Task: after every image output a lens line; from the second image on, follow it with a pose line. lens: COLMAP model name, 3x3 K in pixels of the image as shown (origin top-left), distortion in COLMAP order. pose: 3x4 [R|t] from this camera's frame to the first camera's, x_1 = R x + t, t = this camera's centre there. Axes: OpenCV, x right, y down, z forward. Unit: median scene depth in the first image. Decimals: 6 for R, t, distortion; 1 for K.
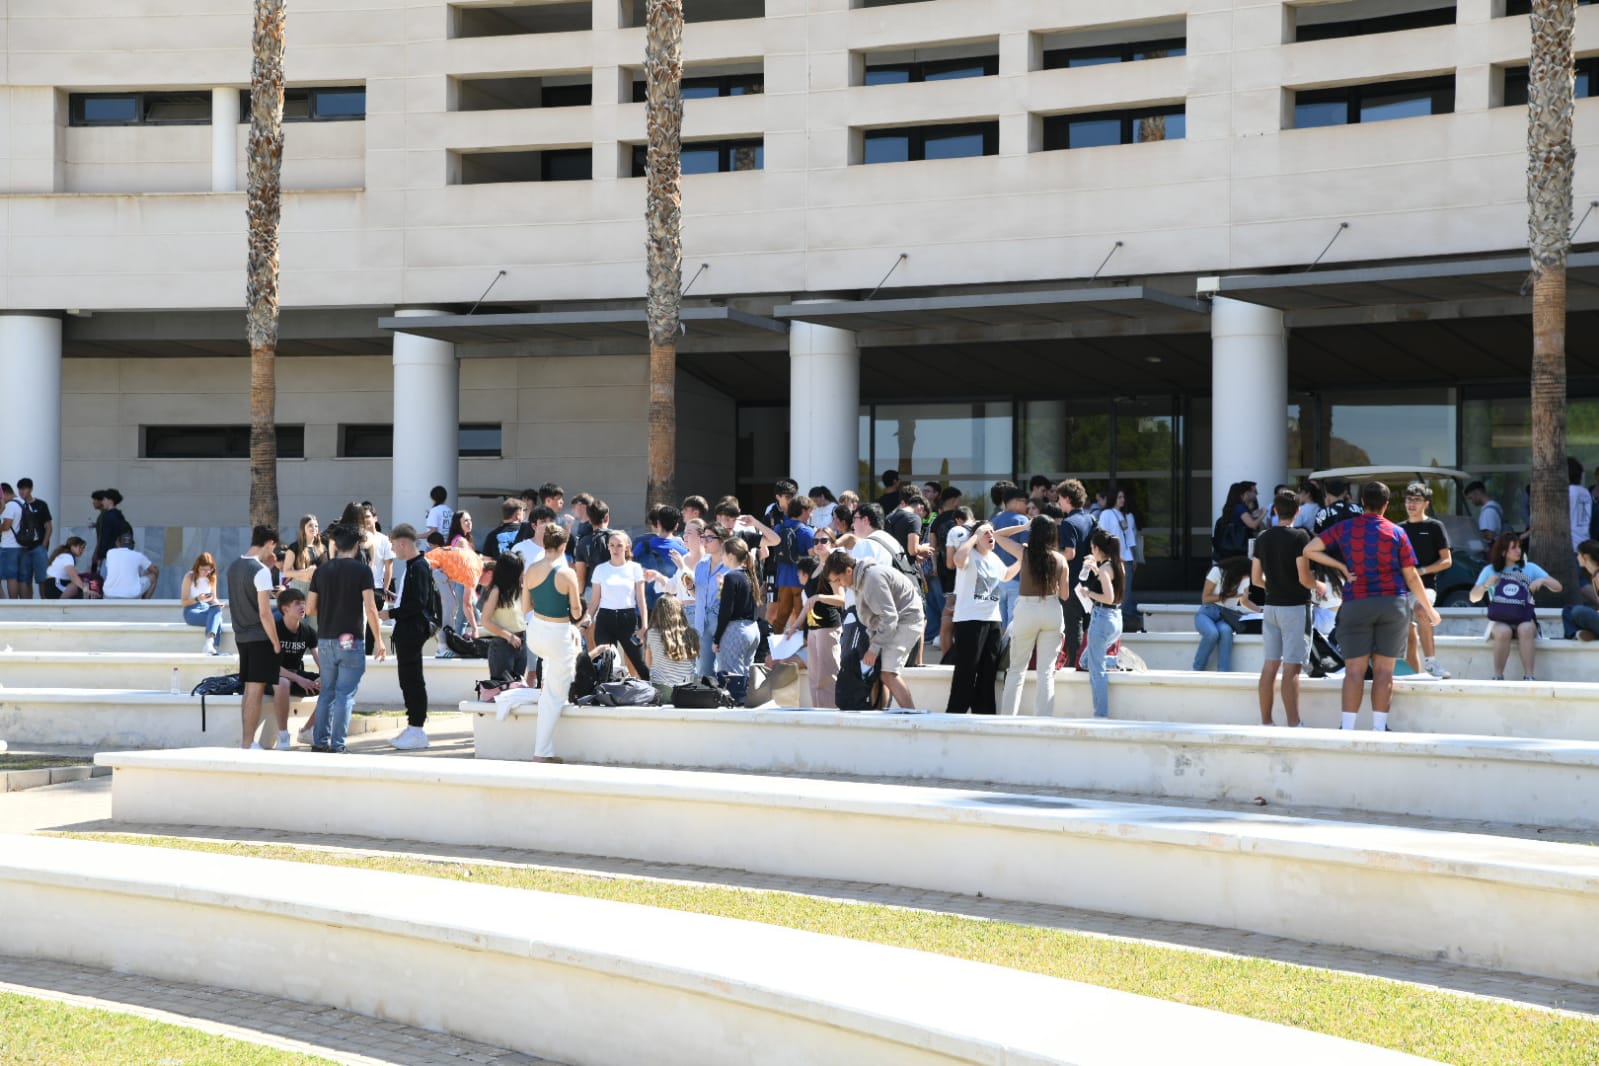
lens RADIAL K [[2979.5, 0, 799.5], [0, 2979.5, 533.0], [0, 0, 1]] dist [0.169425, 0.413307]
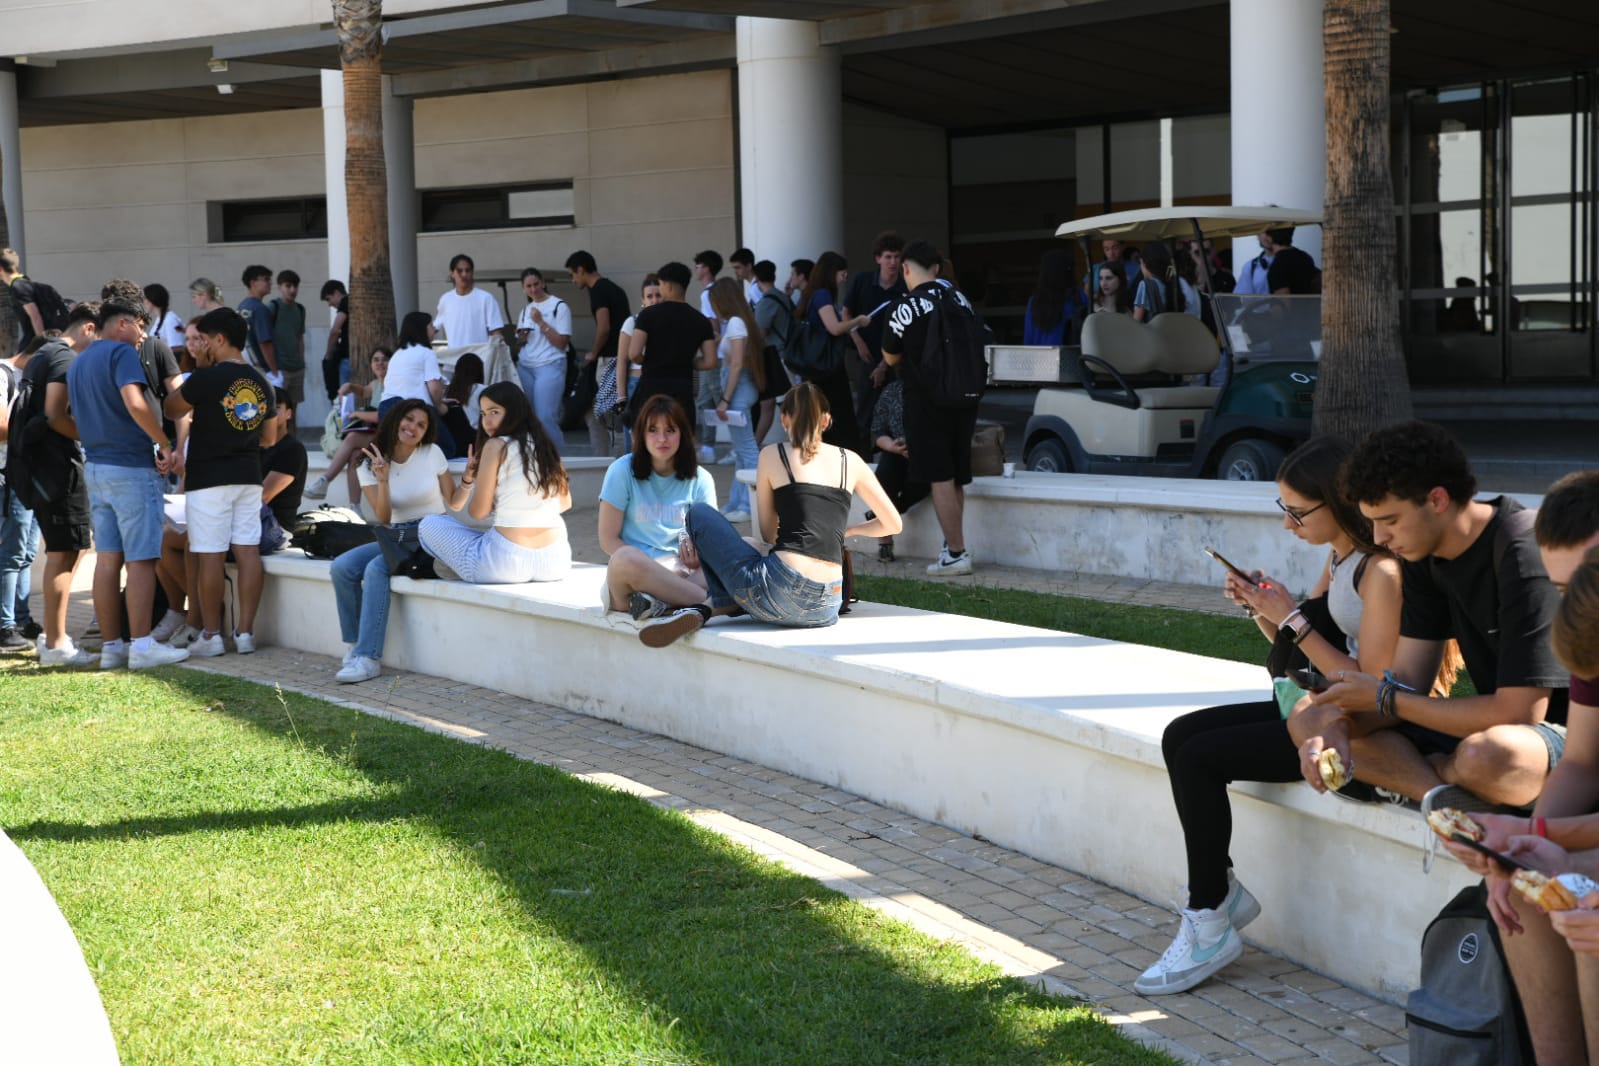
lens RADIAL K [[2979.5, 0, 799.5], [0, 2979.5, 533.0], [0, 0, 1]] dist [0.169425, 0.413307]
pose [[0.926334, -0.004631, -0.376675, 0.280854], [0.037589, 0.996070, 0.080193, -0.007941], [0.374823, -0.088444, 0.922868, 0.389612]]
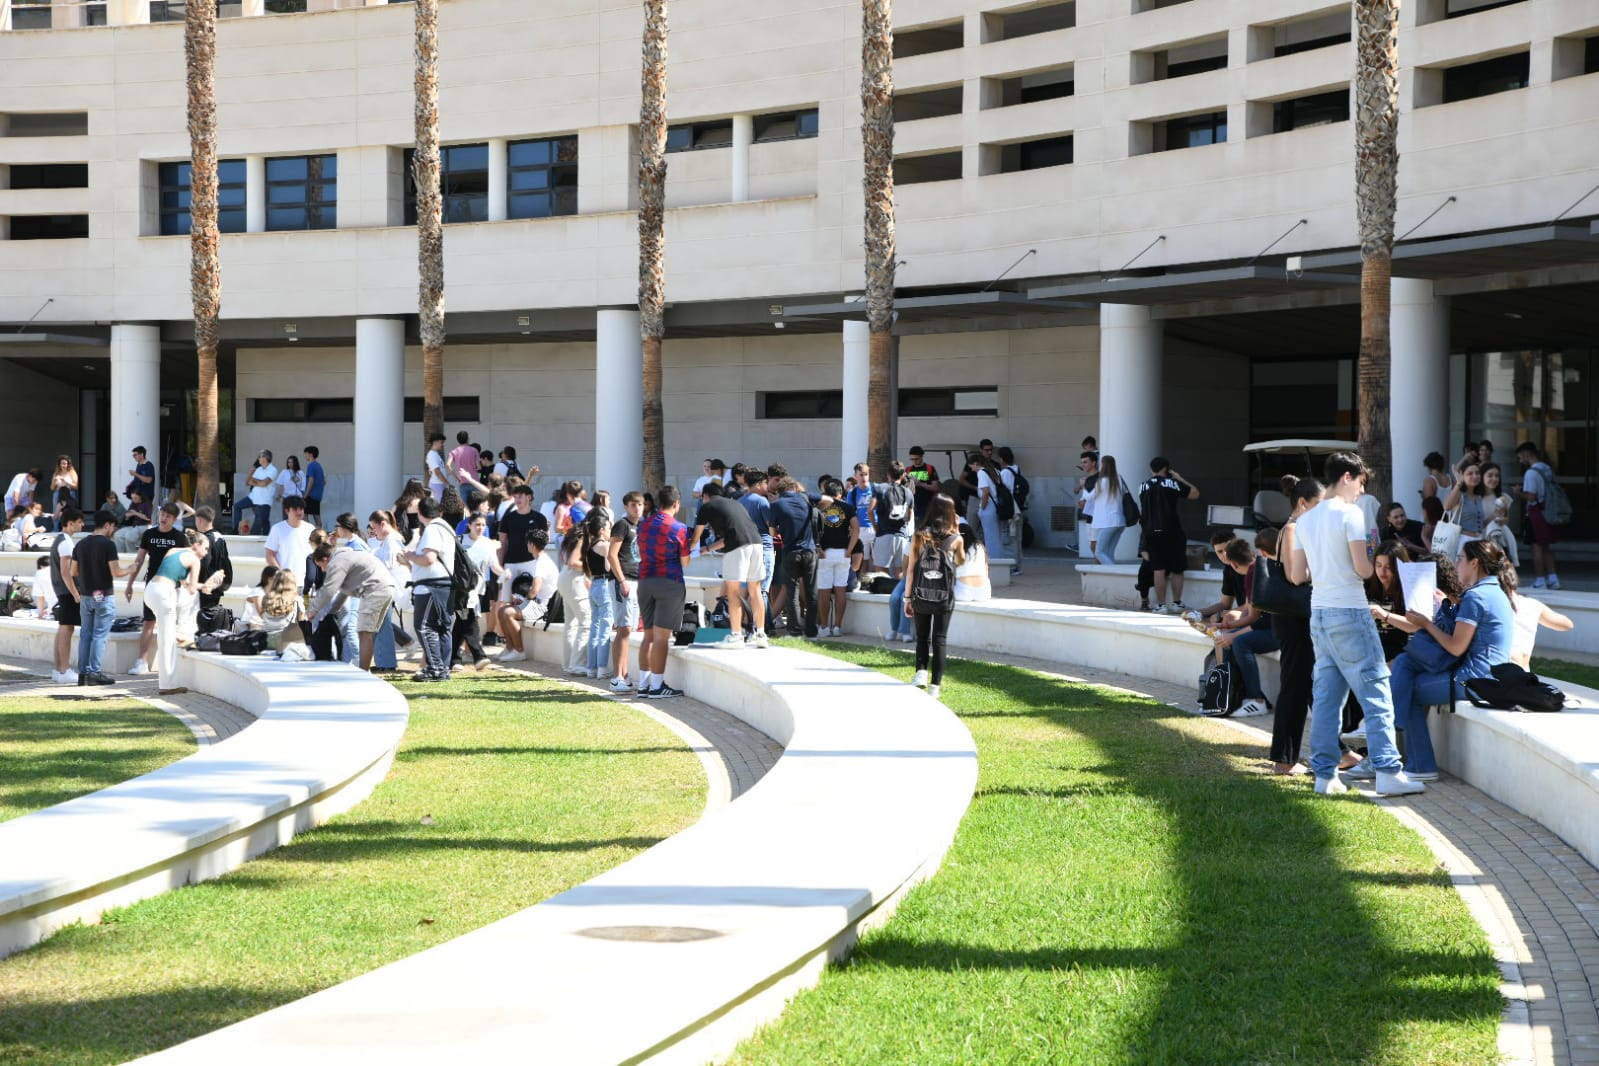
lens RADIAL K [[2894.1, 0, 799.5], [0, 2894.1, 533.0], [0, 0, 1]] dist [0.189021, 0.173587]
pose [[0.864594, 0.008909, -0.502392, 0.471740], [0.007725, 0.999489, 0.031019, -0.018777], [0.502411, -0.030700, 0.864084, 0.002321]]
